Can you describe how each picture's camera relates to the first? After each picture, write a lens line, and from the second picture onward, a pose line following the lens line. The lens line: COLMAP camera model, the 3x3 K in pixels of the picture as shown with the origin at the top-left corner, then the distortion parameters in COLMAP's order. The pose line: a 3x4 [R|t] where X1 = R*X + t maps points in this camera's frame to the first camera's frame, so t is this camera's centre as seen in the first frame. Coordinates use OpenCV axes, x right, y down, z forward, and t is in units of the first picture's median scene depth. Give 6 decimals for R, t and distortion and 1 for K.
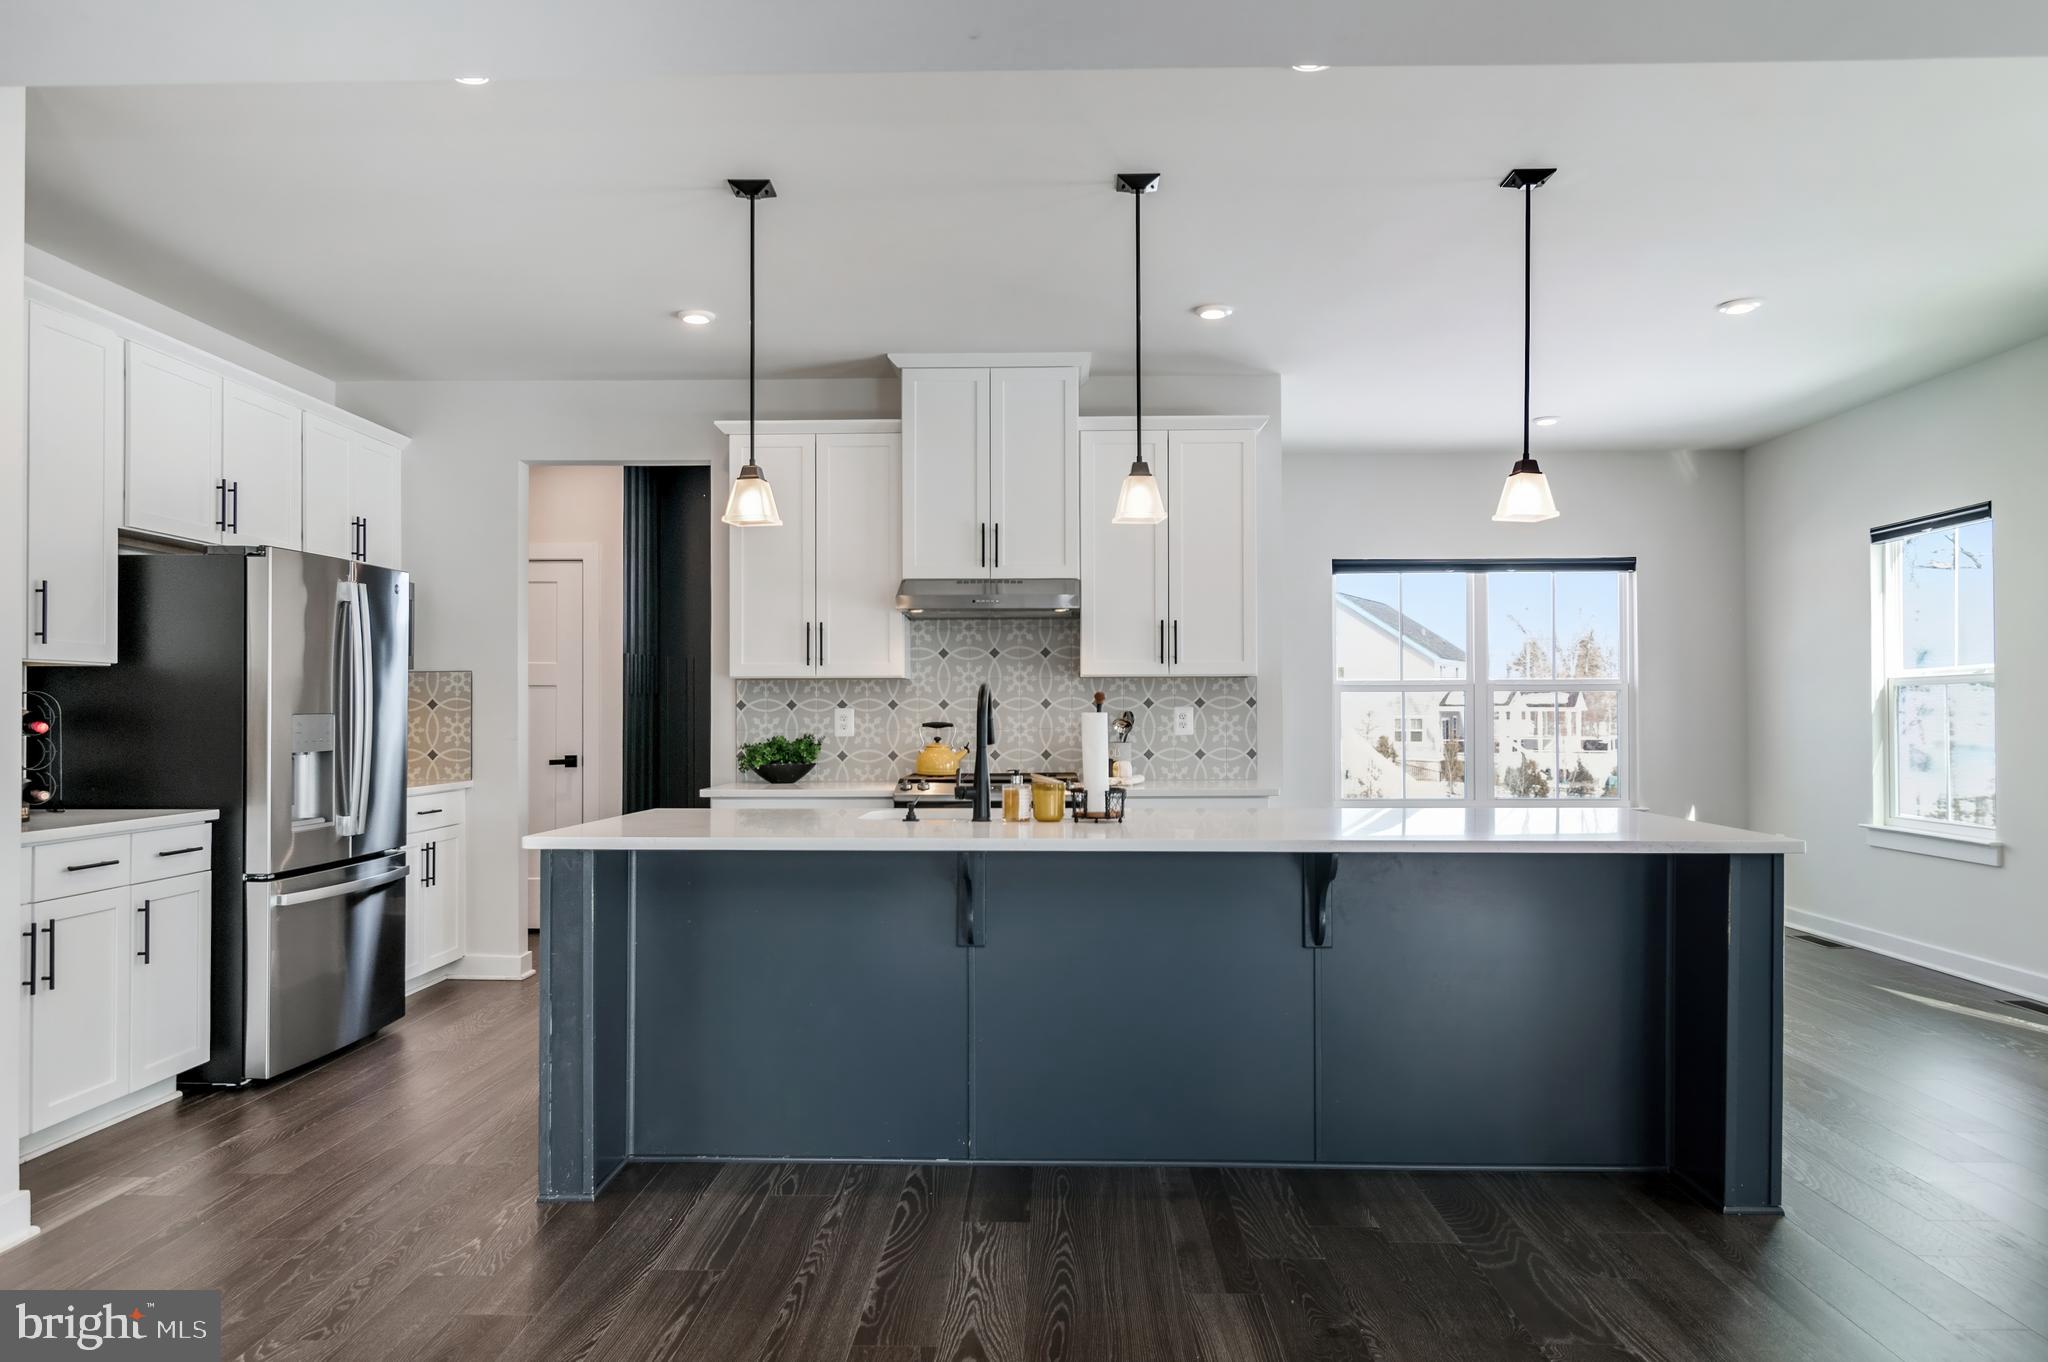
lens RADIAL K [[1350.6, 0, 1002.5], [0, 1350.6, 699.4], [0, 0, 1]] dist [-0.007858, 0.013385]
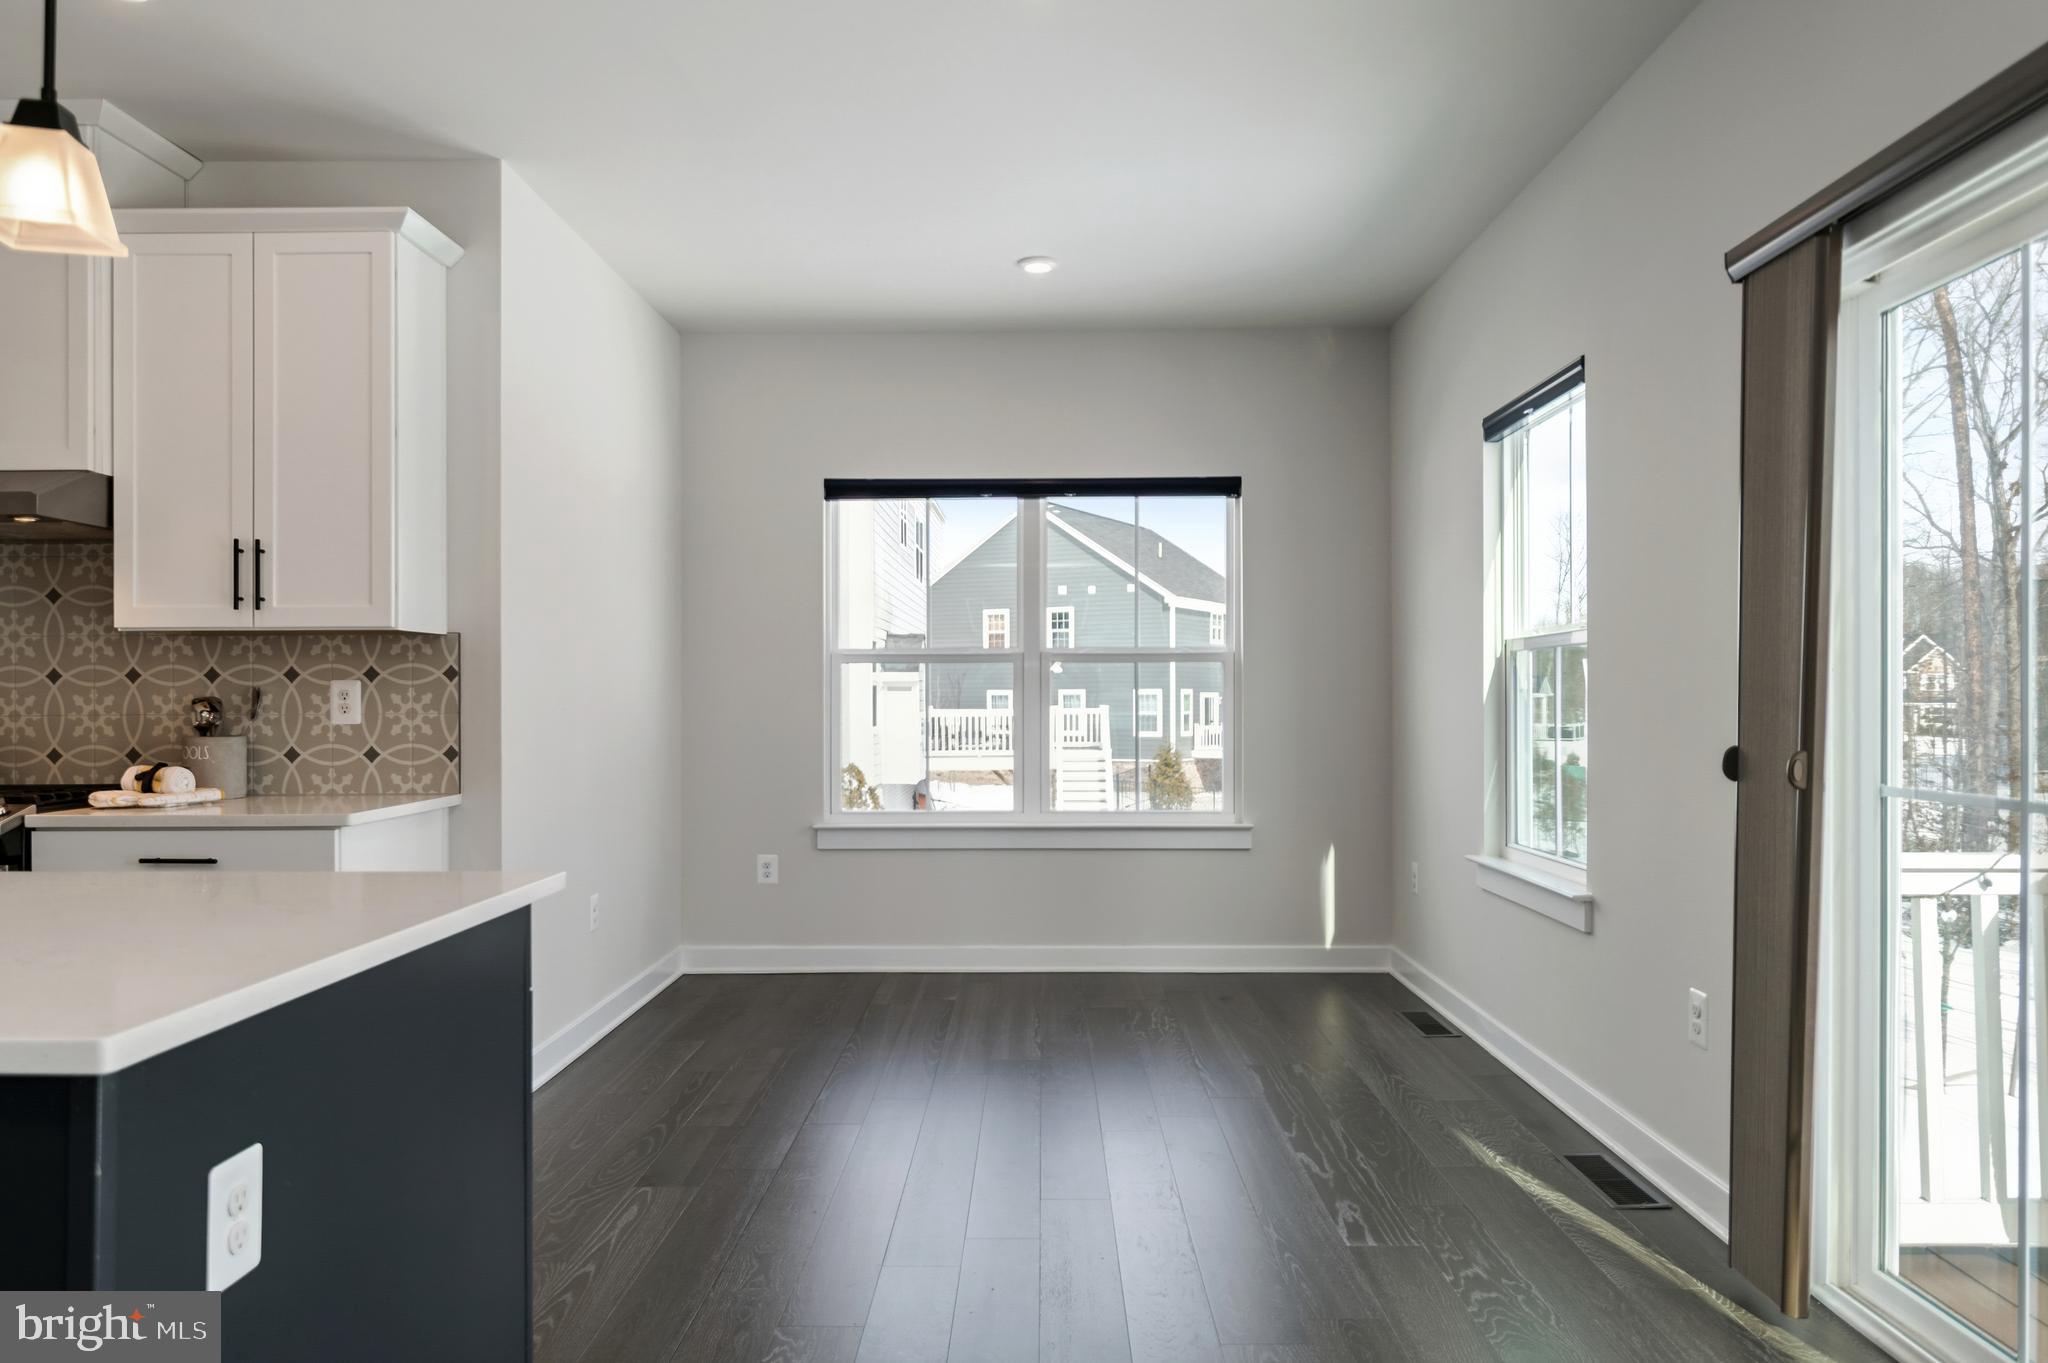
lens RADIAL K [[1389.9, 0, 1007.9], [0, 1389.9, 691.7], [0, 0, 1]] dist [-0.000211, 0.001486]
pose [[0.999835, 0.000750, 0.018136, 0.456765], [-0.000842, 0.999987, 0.005060, 0.007585], [-0.018132, -0.005074, 0.999823, 0.357434]]
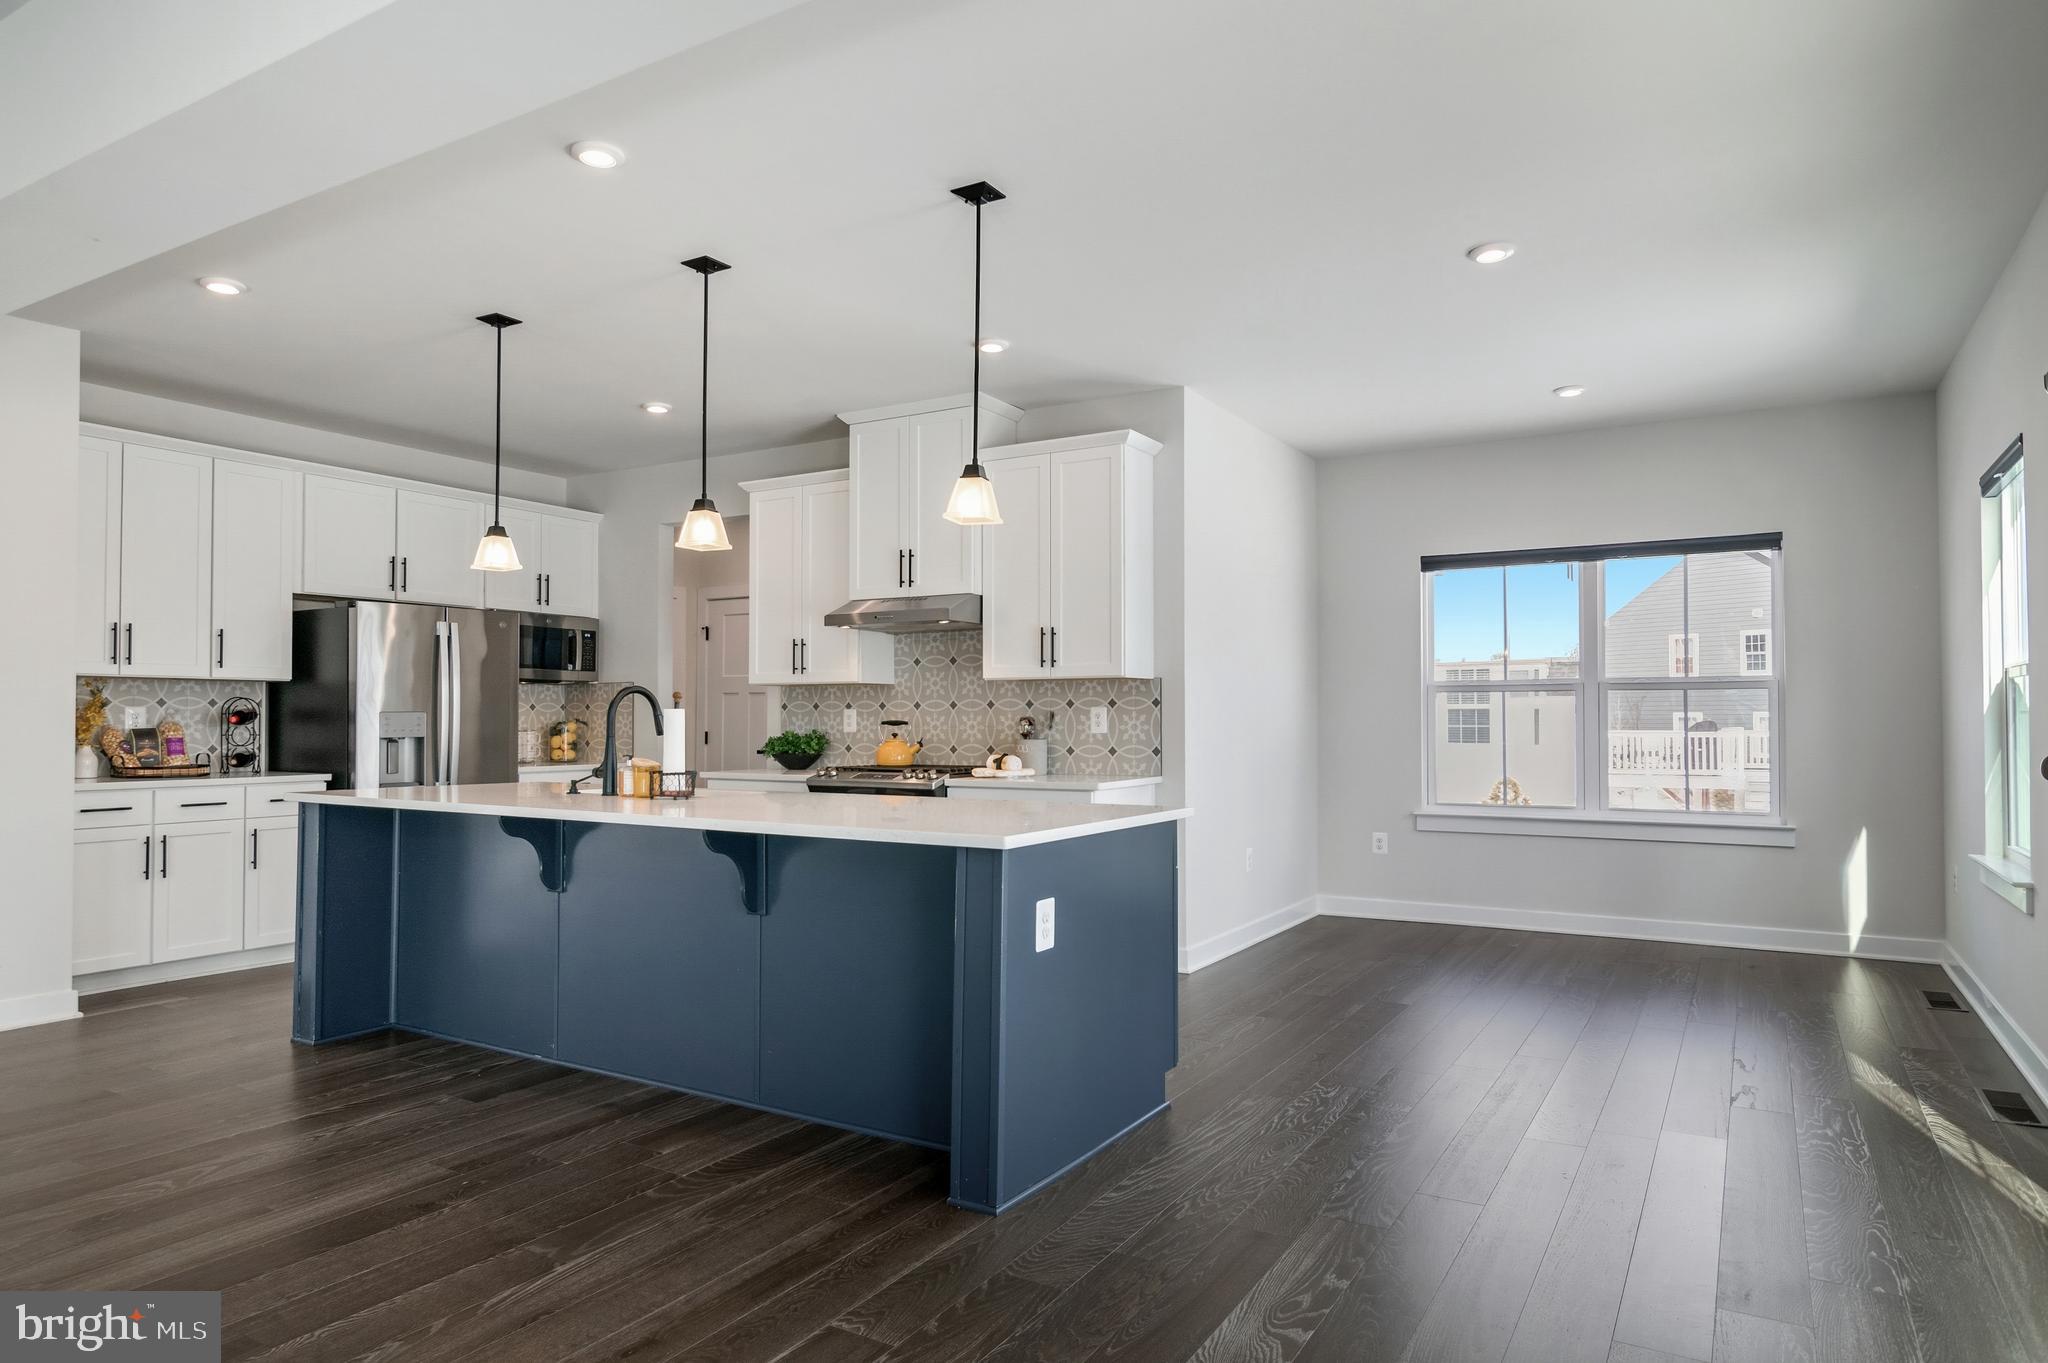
lens RADIAL K [[1214.1, 0, 1019.1], [0, 1214.1, 701.8], [0, 0, 1]] dist [-0.006335, 0.002882]
pose [[0.875628, -0.004760, -0.482962, 0.573161], [0.002311, 0.999981, -0.005665, 0.007033], [0.482980, 0.003845, 0.875623, 0.131412]]
